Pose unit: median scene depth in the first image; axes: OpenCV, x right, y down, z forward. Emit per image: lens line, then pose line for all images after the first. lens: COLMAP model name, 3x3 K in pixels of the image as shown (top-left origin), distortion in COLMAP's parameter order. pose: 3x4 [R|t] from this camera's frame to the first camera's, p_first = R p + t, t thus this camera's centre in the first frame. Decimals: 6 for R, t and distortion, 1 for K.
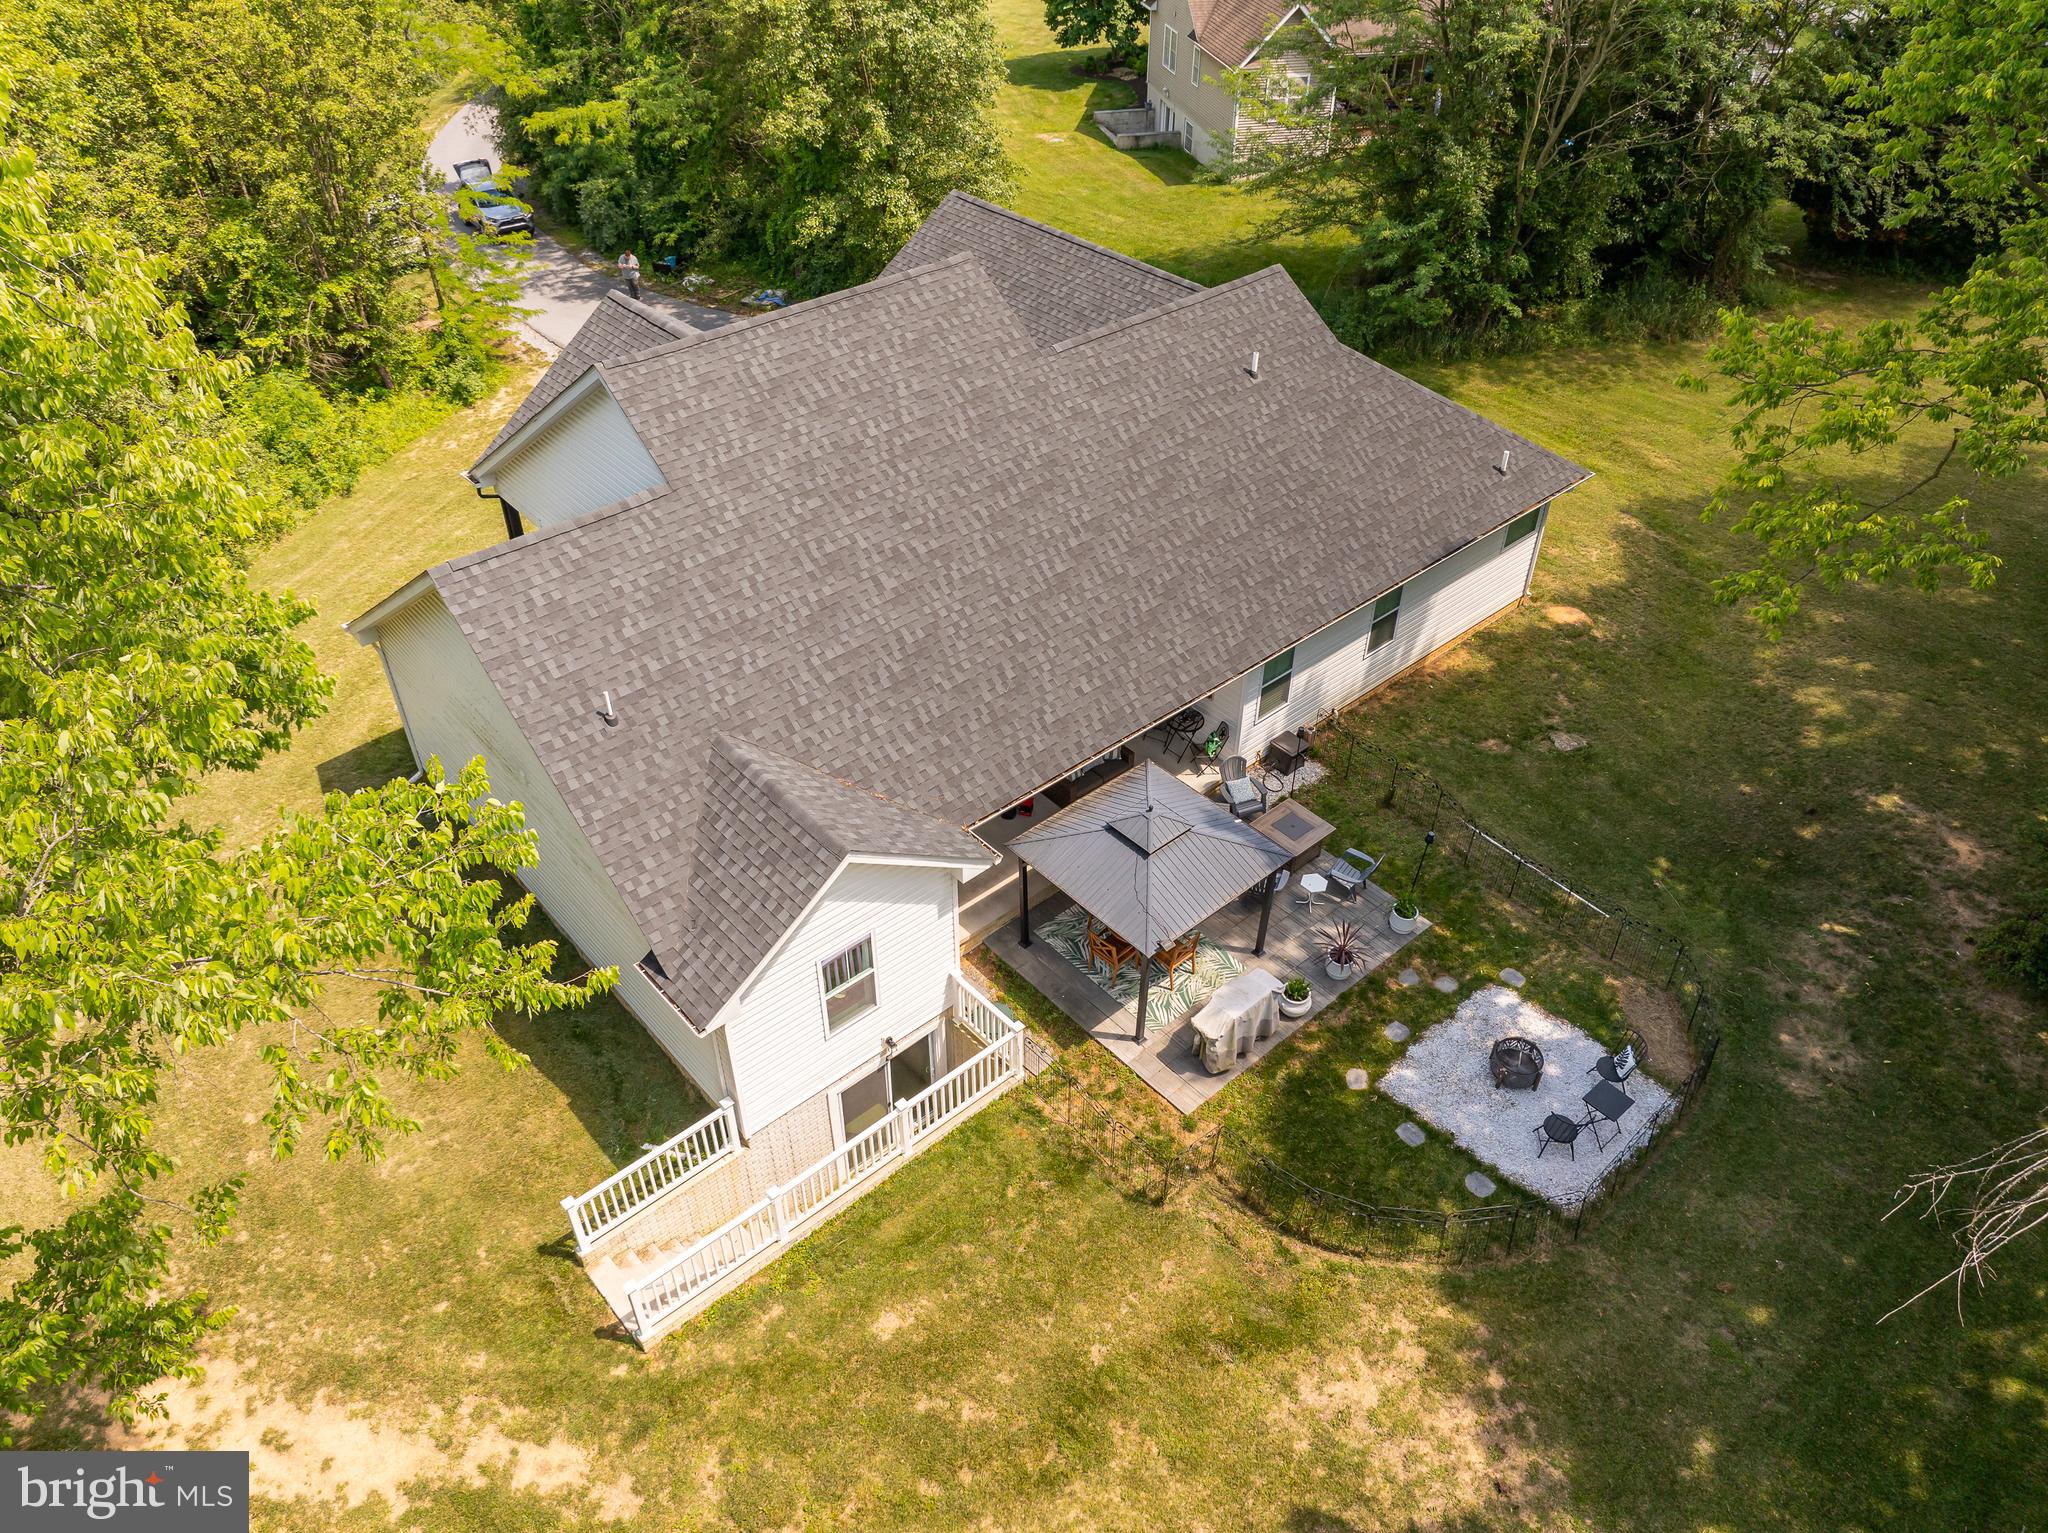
lens RADIAL K [[1459.4, 0, 1019.2], [0, 1459.4, 767.2], [0, 0, 1]] dist [-0.051285, 0.018557]
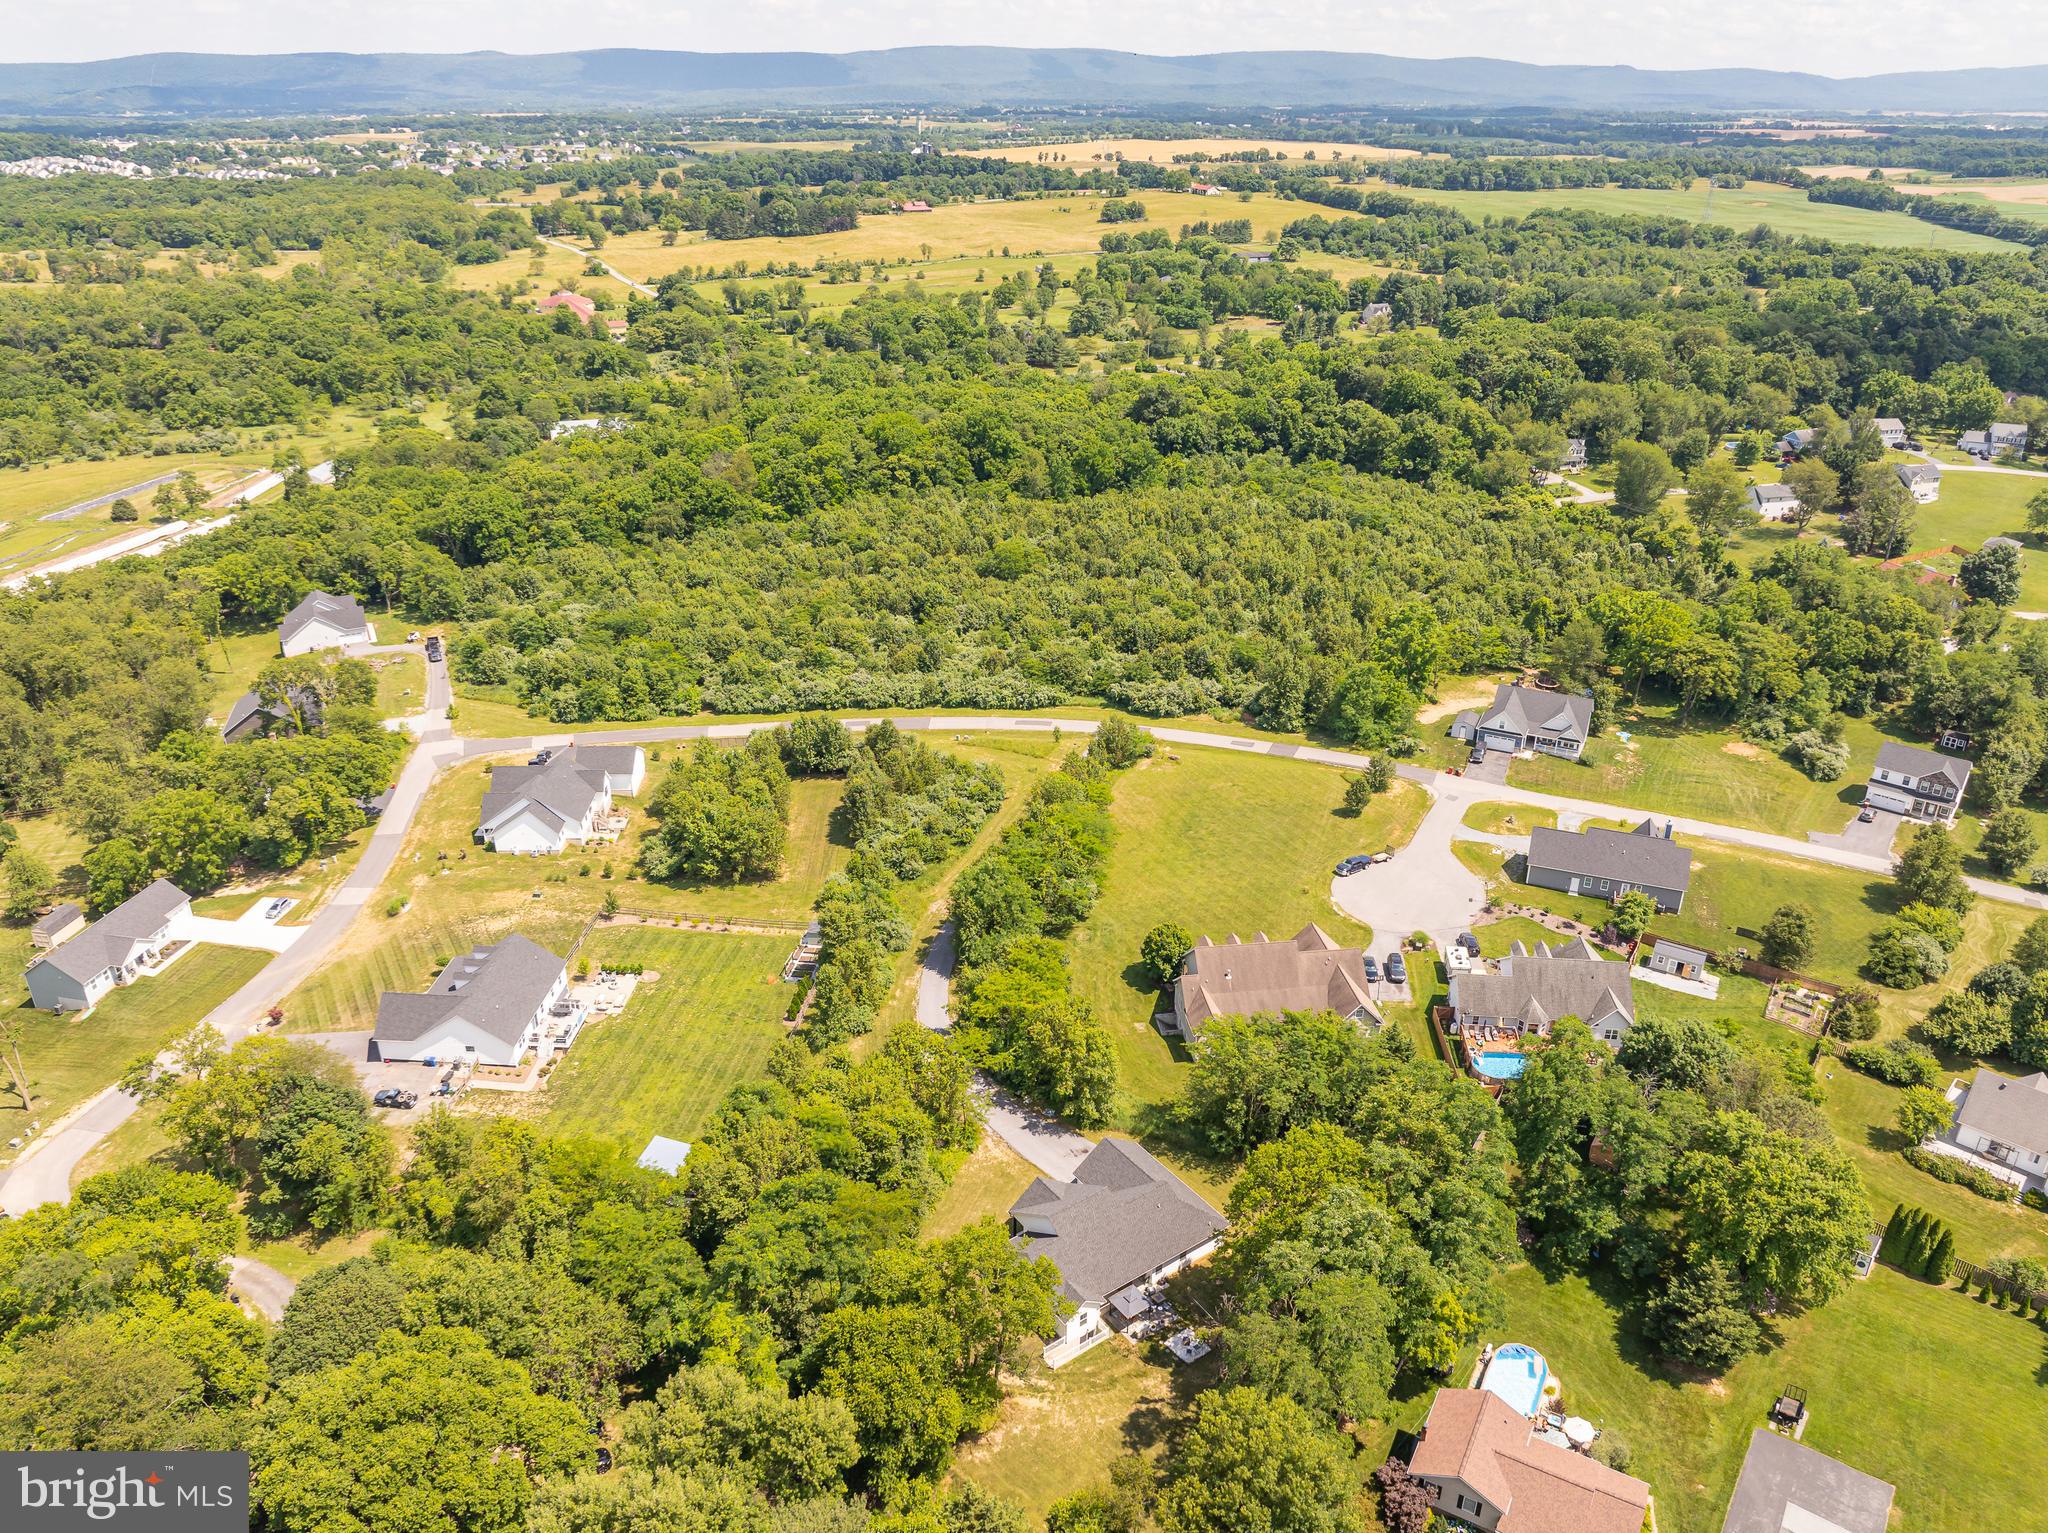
lens RADIAL K [[1459.4, 0, 1011.3], [0, 1459.4, 762.2], [0, 0, 1]] dist [-0.051285, 0.018557]
pose [[0.993751, 0.036831, -0.105369, 0.160942], [-0.061227, 0.969167, -0.238676, -0.716415], [0.093329, 0.243636, 0.965366, -5.992704]]
